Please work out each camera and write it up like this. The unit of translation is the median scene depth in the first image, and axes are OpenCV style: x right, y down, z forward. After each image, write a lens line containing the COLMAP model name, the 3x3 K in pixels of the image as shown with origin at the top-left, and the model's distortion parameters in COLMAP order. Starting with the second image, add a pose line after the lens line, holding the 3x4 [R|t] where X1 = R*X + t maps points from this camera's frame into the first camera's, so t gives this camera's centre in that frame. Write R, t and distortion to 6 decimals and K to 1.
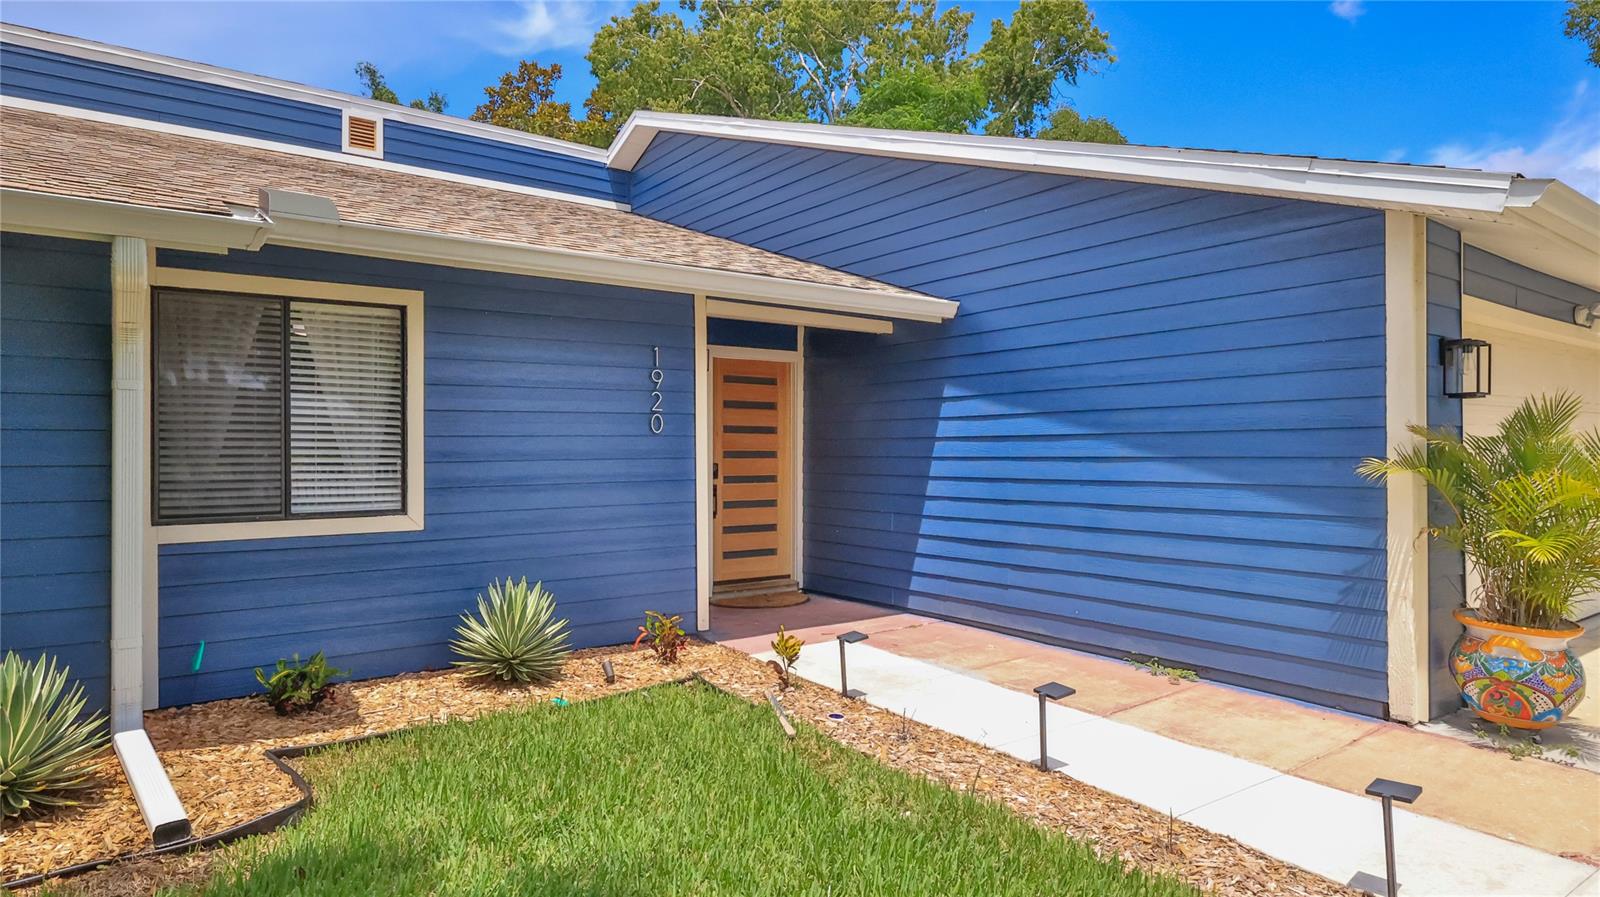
lens RADIAL K [[912.3, 0, 801.4], [0, 912.3, 450.1], [0, 0, 1]] dist [0.004266, -0.001195]
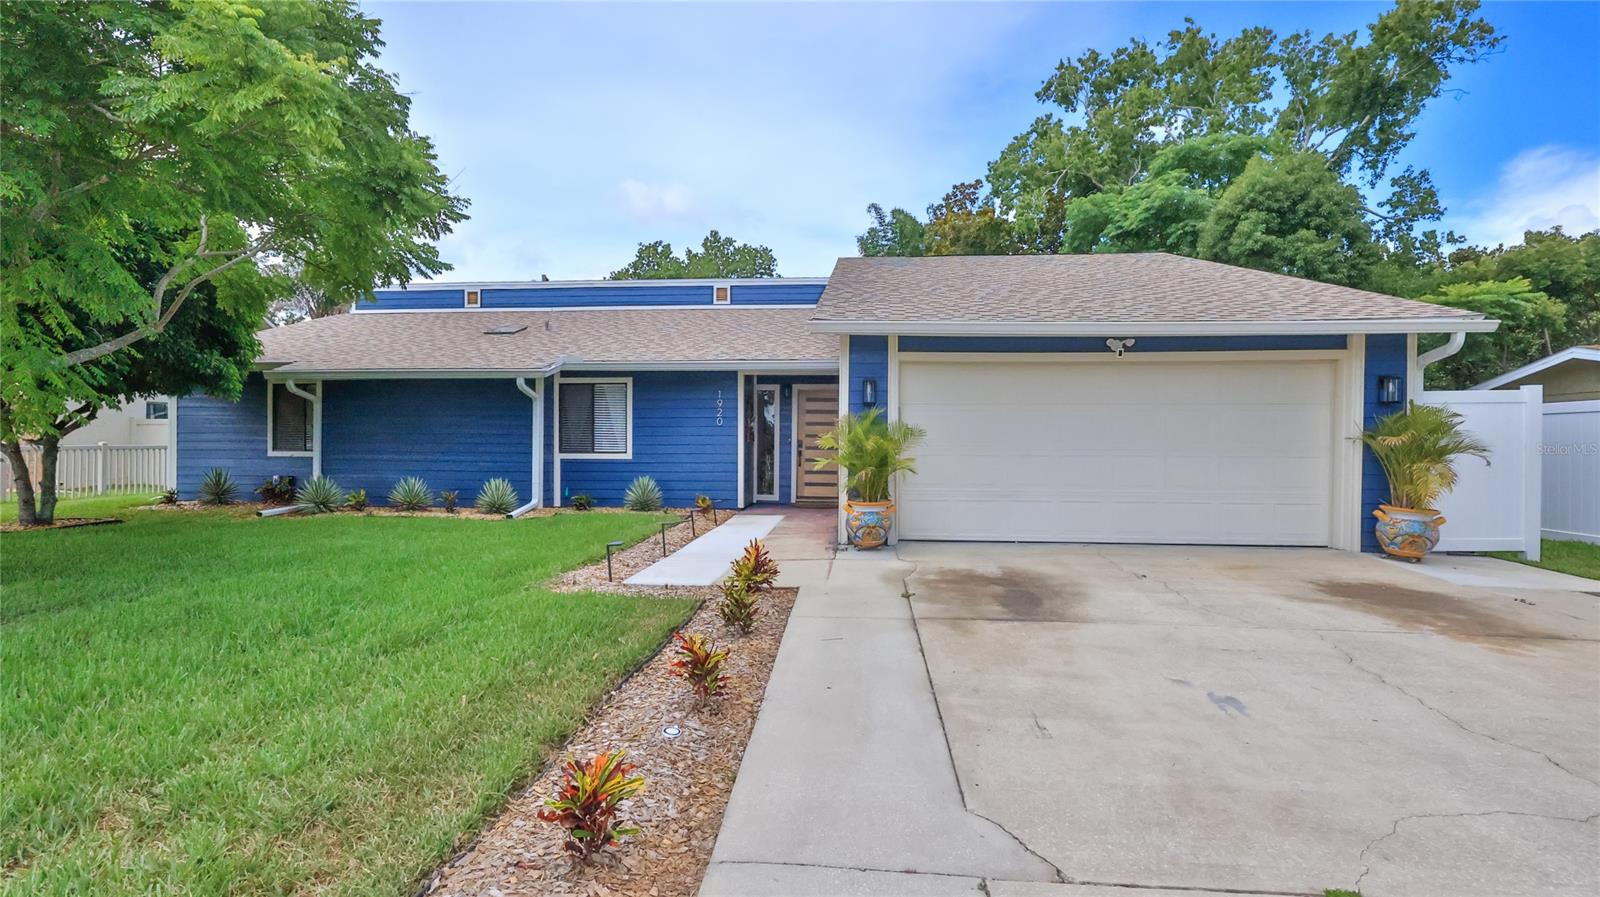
lens RADIAL K [[741.8, 0, 804.6], [0, 741.8, 447.9], [0, 0, 1]] dist [0.001143, 0.000134]
pose [[0.754096, 0.007871, -0.656717, 1.110050], [-0.006560, 0.999969, 0.004452, 0.026614], [0.656731, 0.000951, 0.754124, -0.303379]]
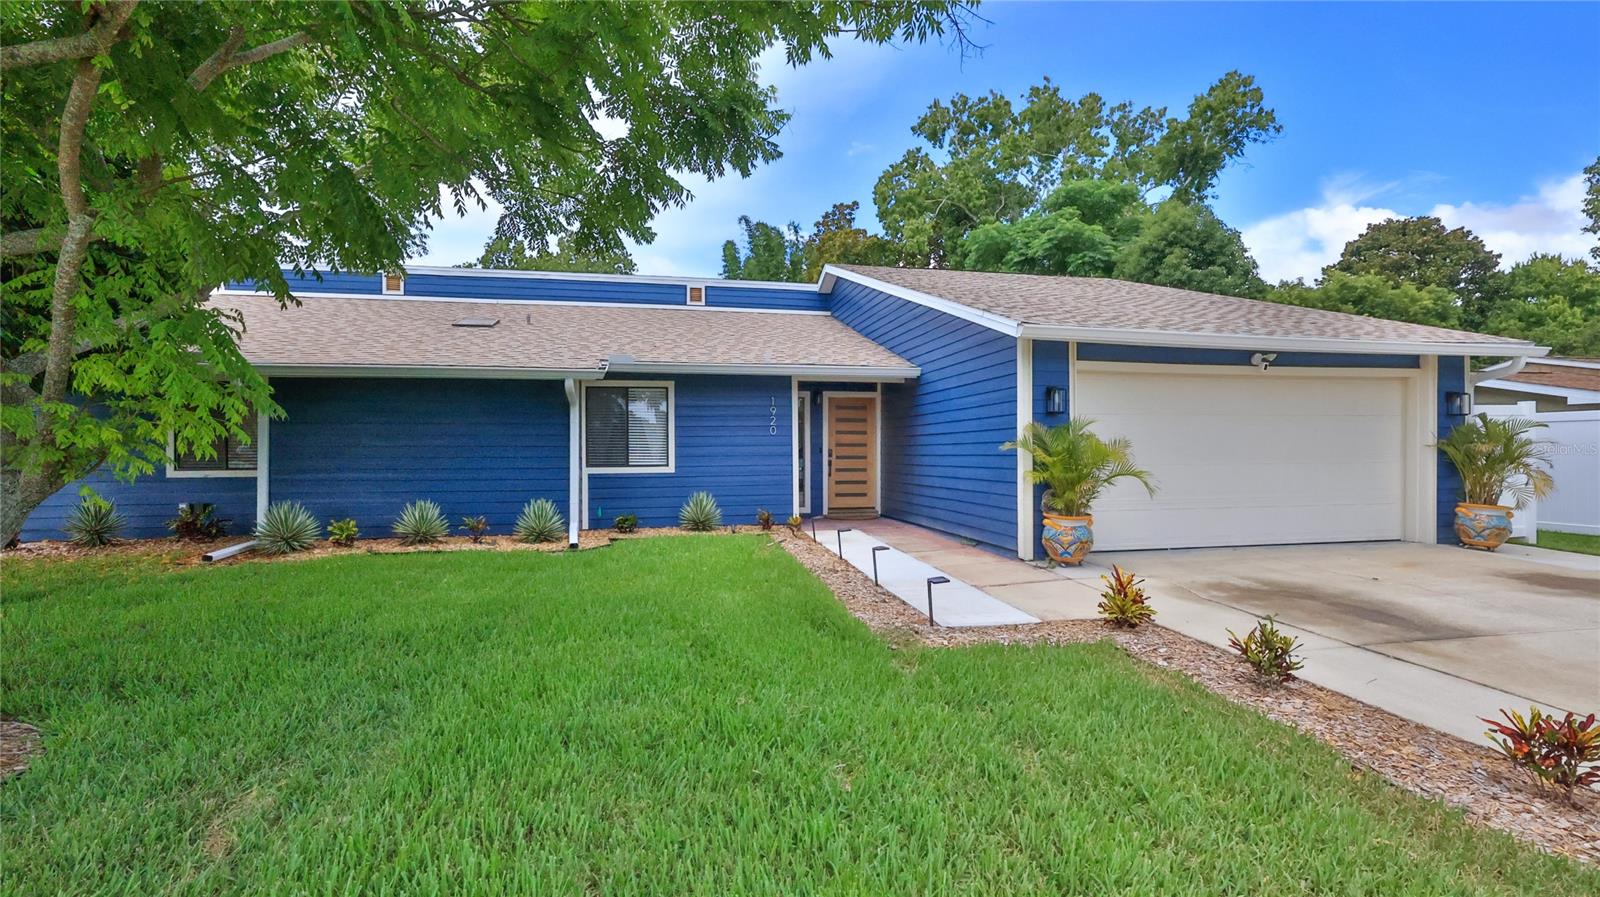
lens RADIAL K [[707.5, 0, 802.0], [0, 707.5, 437.5], [0, 0, 1]] dist [0.002358, -0.000633]
pose [[0.909086, -0.010093, -0.416486, 0.536528], [0.002775, 0.999831, -0.018174, 0.017693], [0.416599, 0.015366, 0.908961, -0.482821]]
